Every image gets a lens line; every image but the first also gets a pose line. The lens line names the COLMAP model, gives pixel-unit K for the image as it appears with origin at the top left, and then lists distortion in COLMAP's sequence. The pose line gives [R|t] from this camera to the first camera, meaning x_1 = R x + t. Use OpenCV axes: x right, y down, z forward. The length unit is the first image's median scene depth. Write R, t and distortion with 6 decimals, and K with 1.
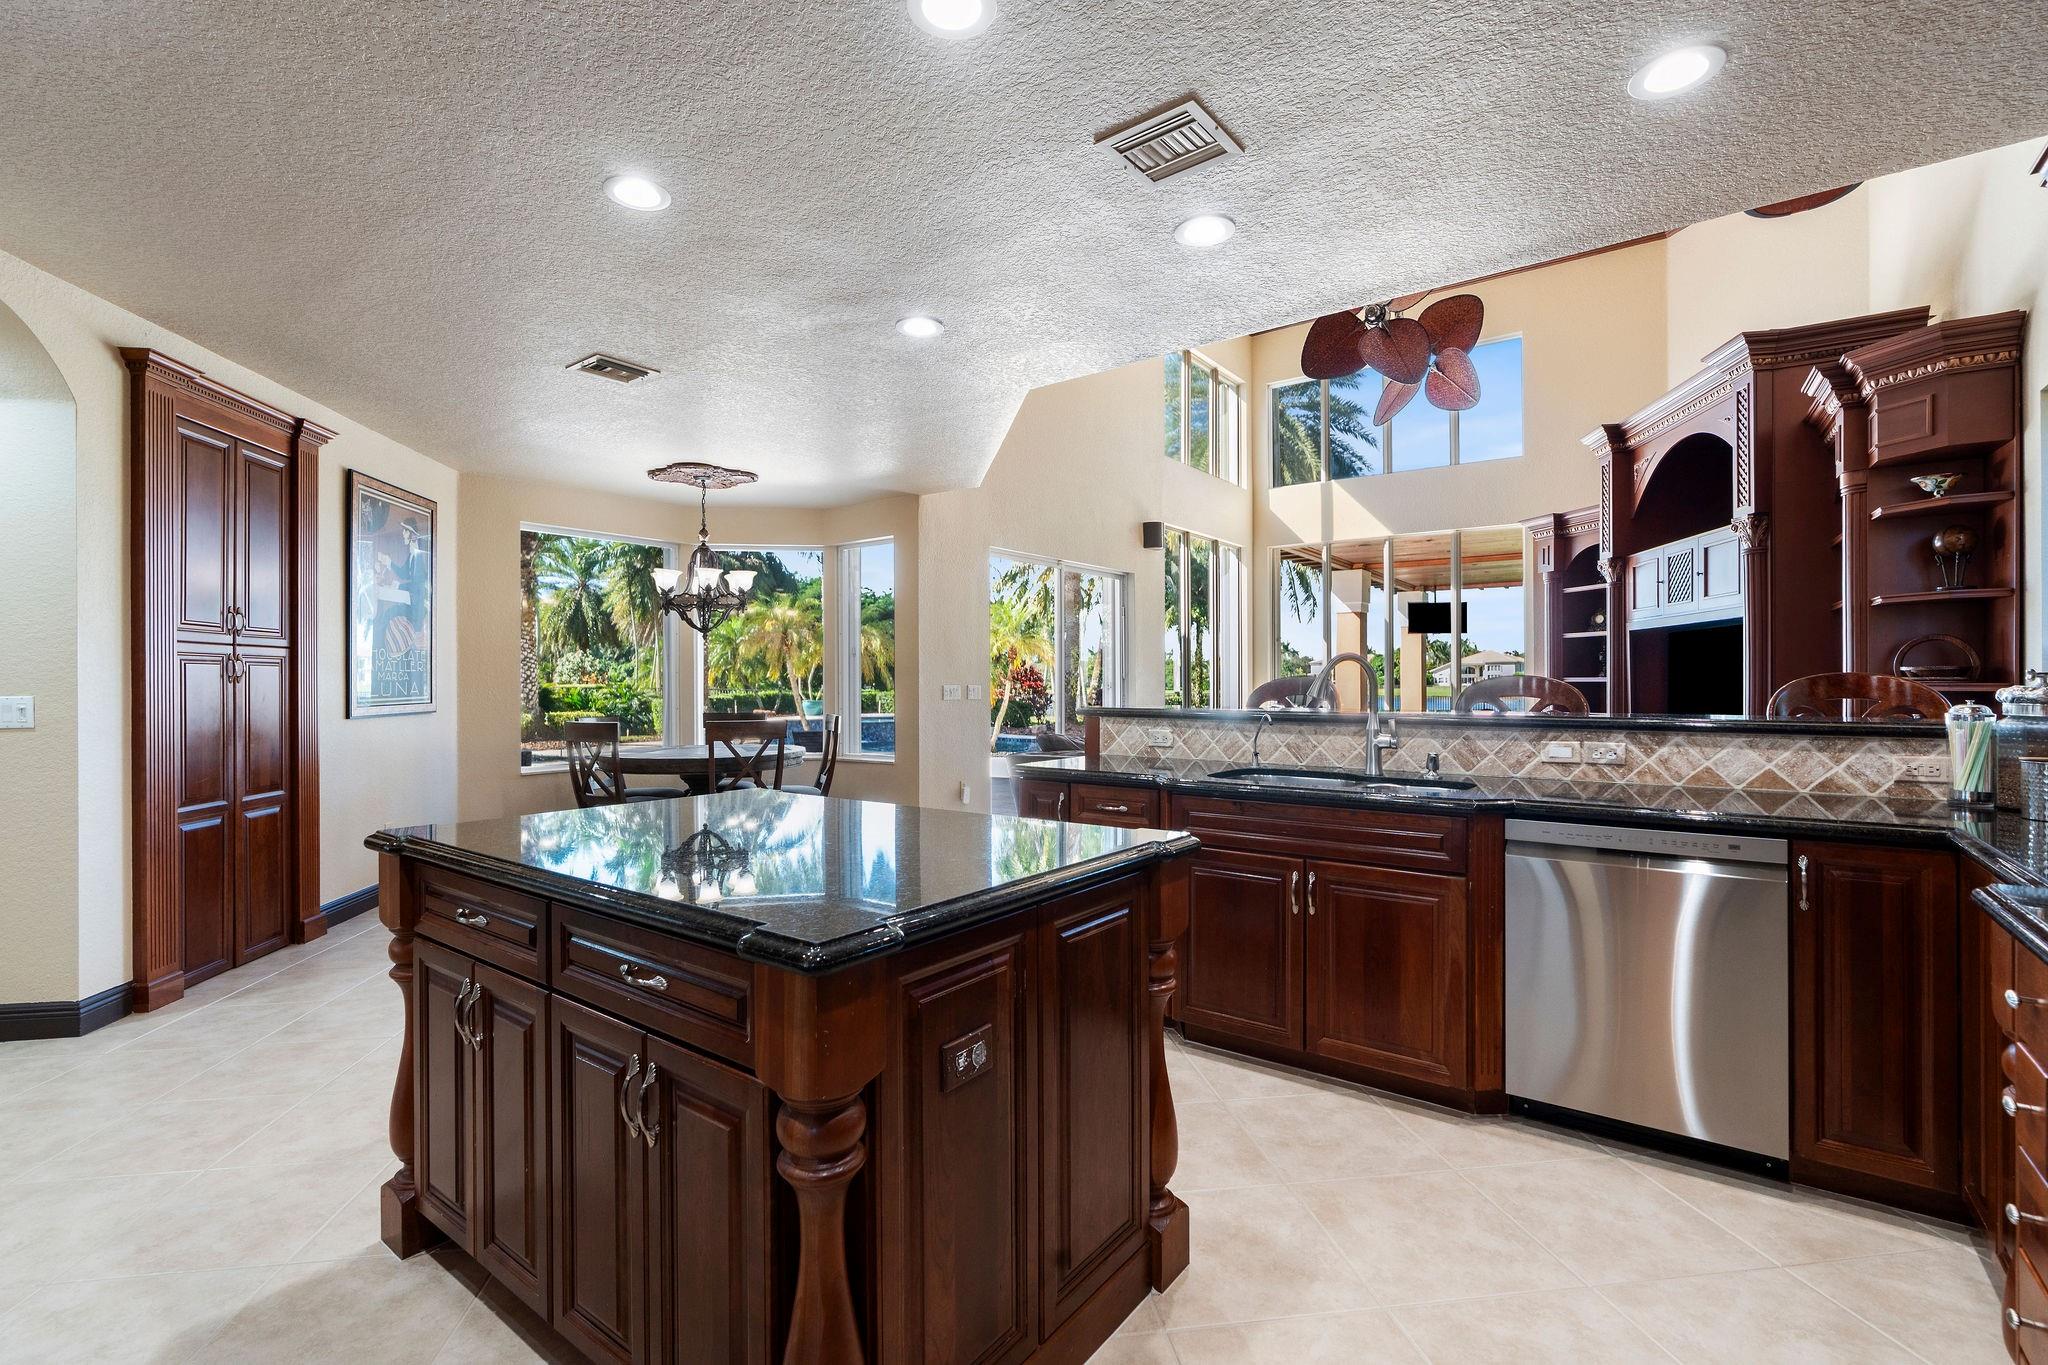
lens RADIAL K [[923.1, 0, 1021.9], [0, 923.1, 679.4], [0, 0, 1]] dist [-0.013285, -0.000010]
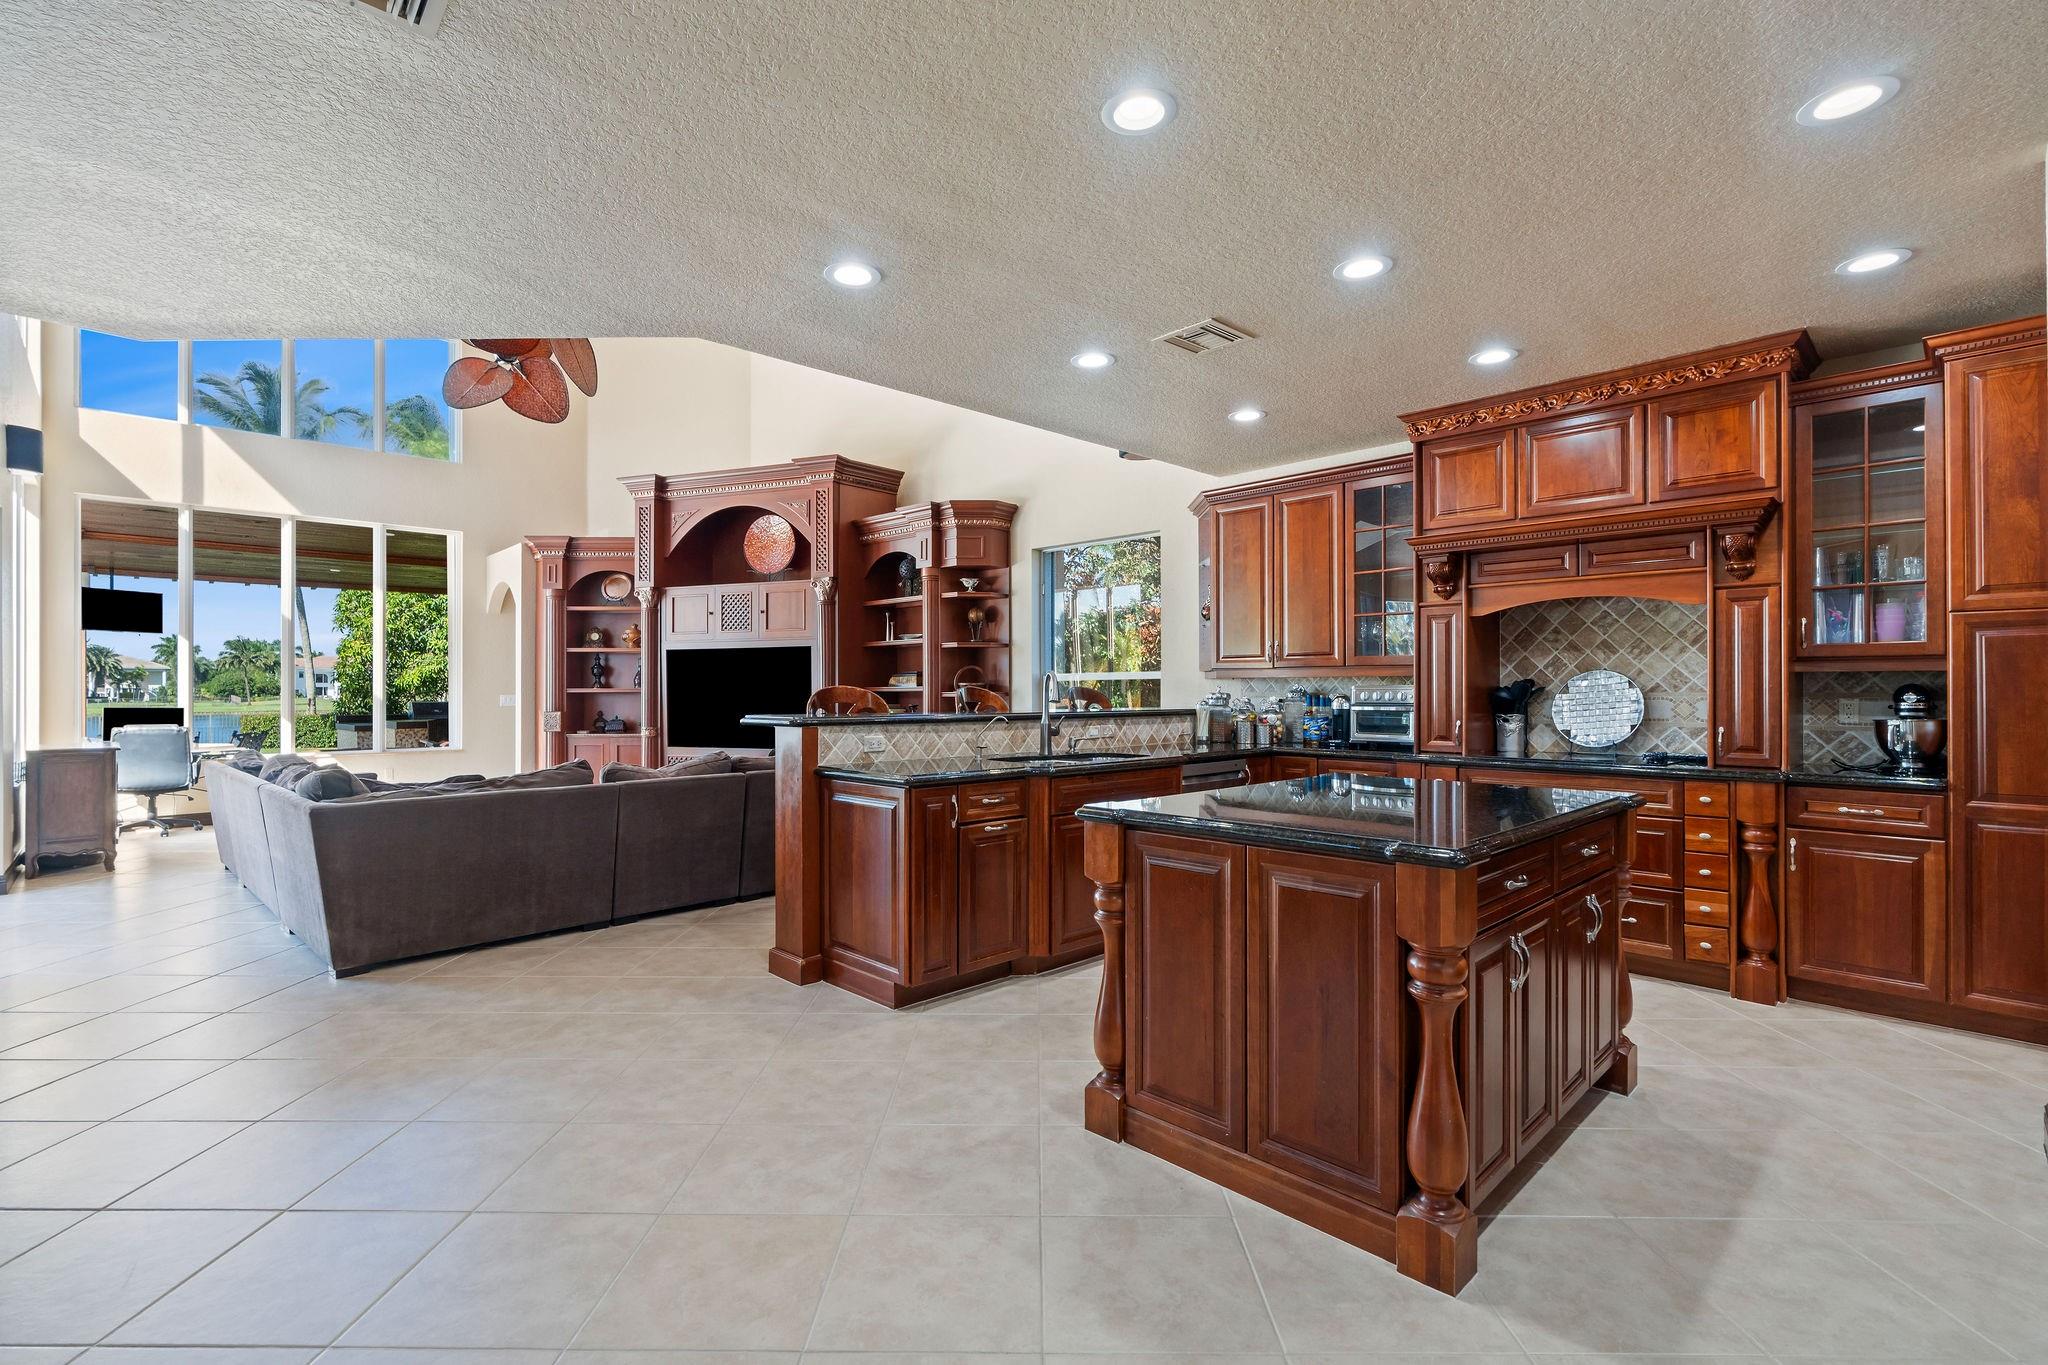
lens RADIAL K [[923.1, 0, 1019.3], [0, 923.1, 689.8], [0, 0, 1]] dist [-0.013285, -0.000010]
pose [[0.156225, 0.004161, 0.987713, -0.838572], [-0.000941, 0.999991, -0.004064, 0.005513], [-0.987721, -0.000294, 0.156228, 0.645699]]
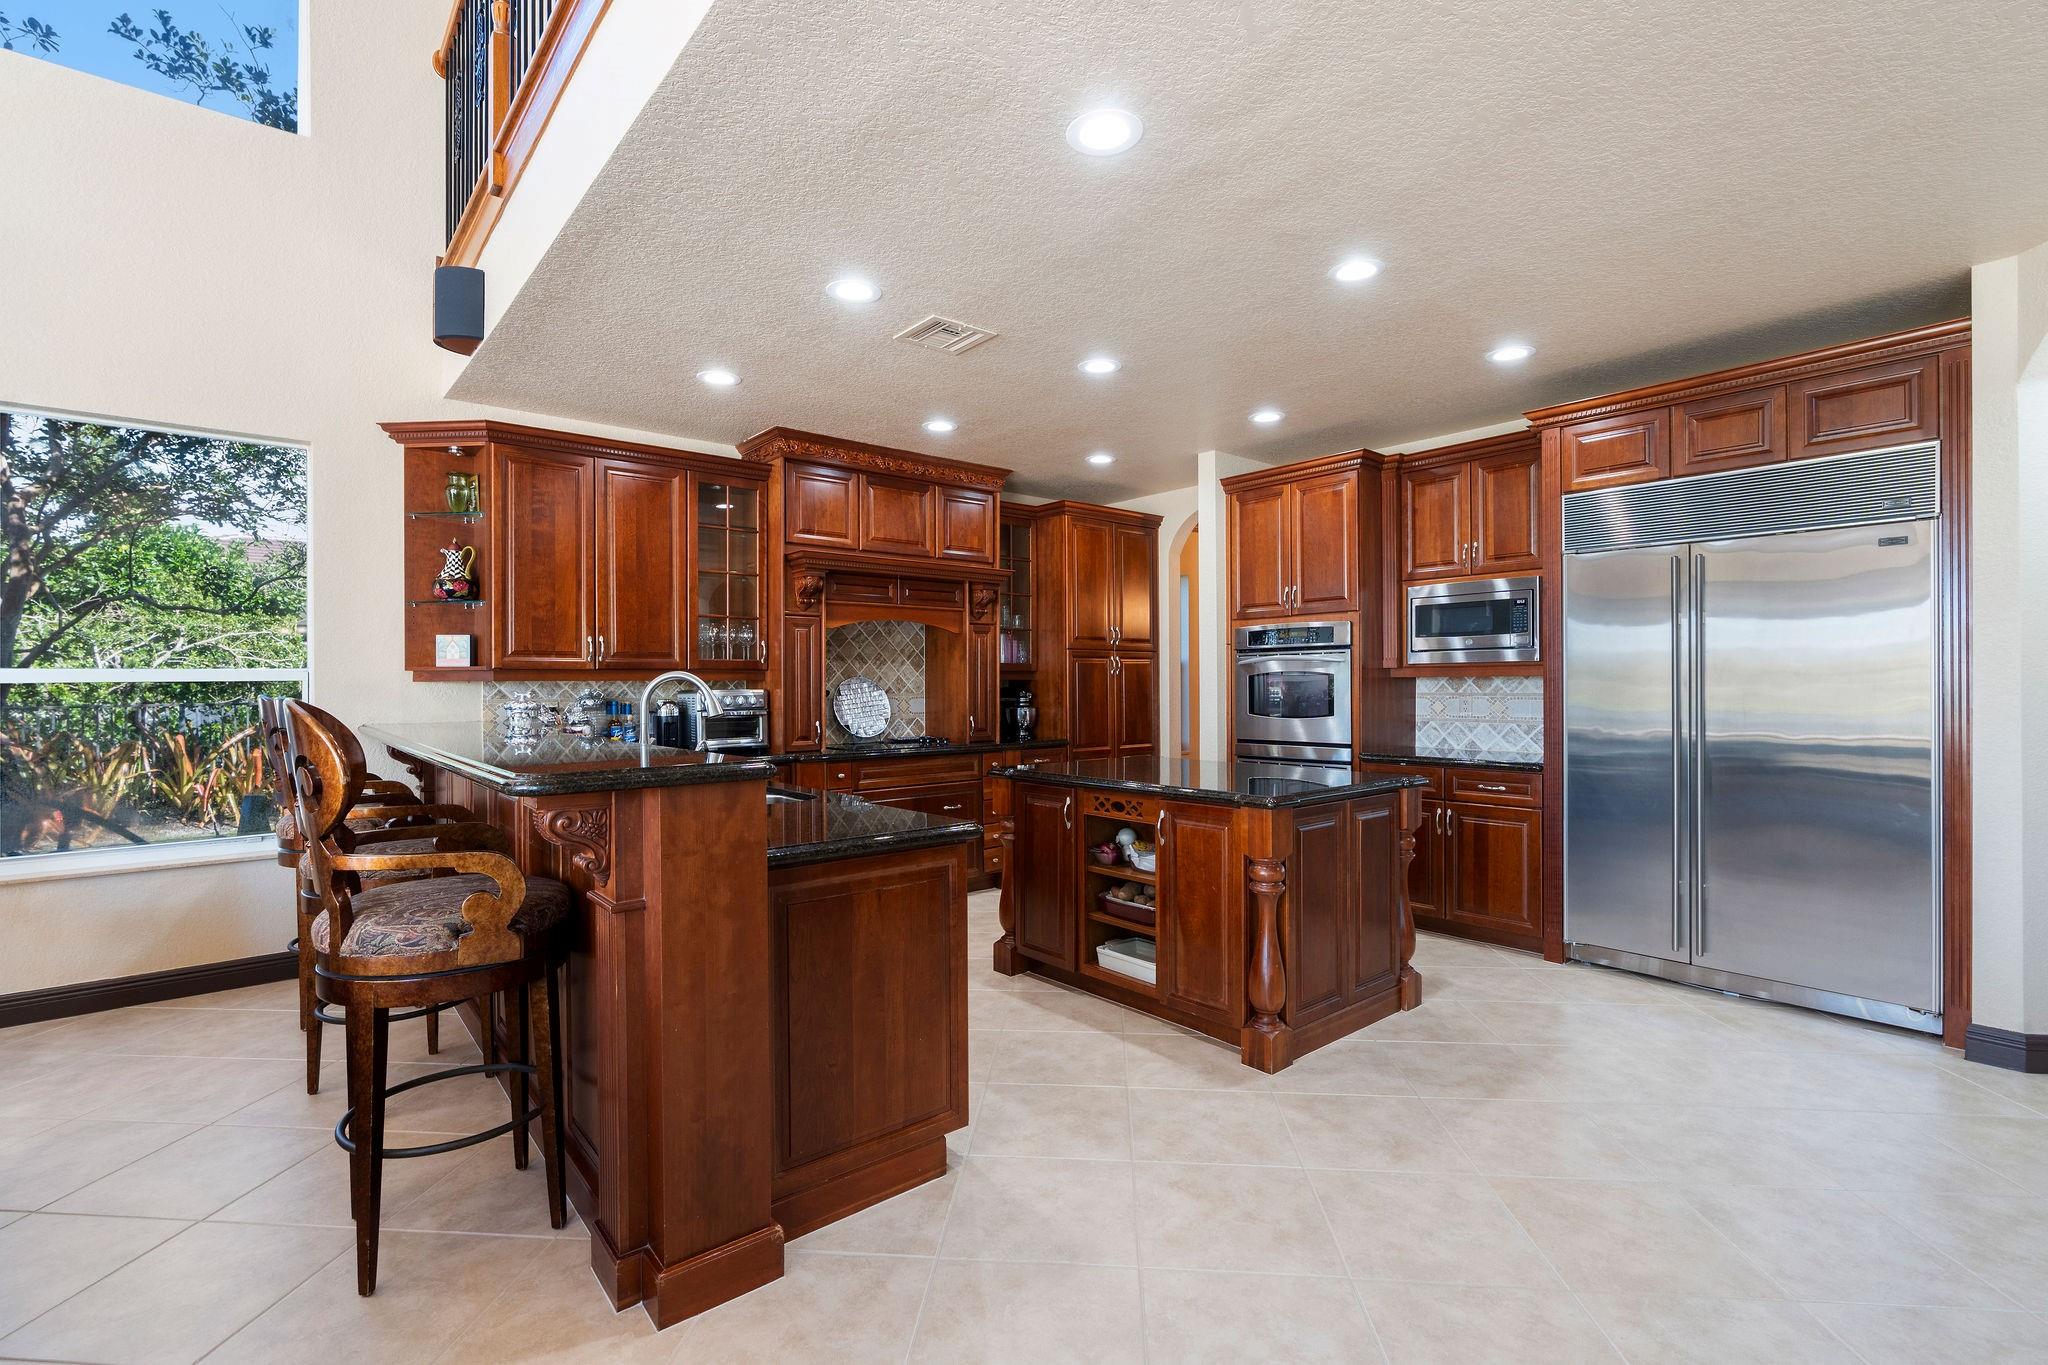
lens RADIAL K [[923.1, 0, 1021.9], [0, 923.1, 684.3], [0, 0, 1]] dist [-0.013285, -0.000010]
pose [[-0.975604, 0.009106, 0.219349, 0.113181], [0.008169, 0.999953, -0.005177, -0.006348], [-0.219385, -0.003259, -0.975633, 1.807034]]
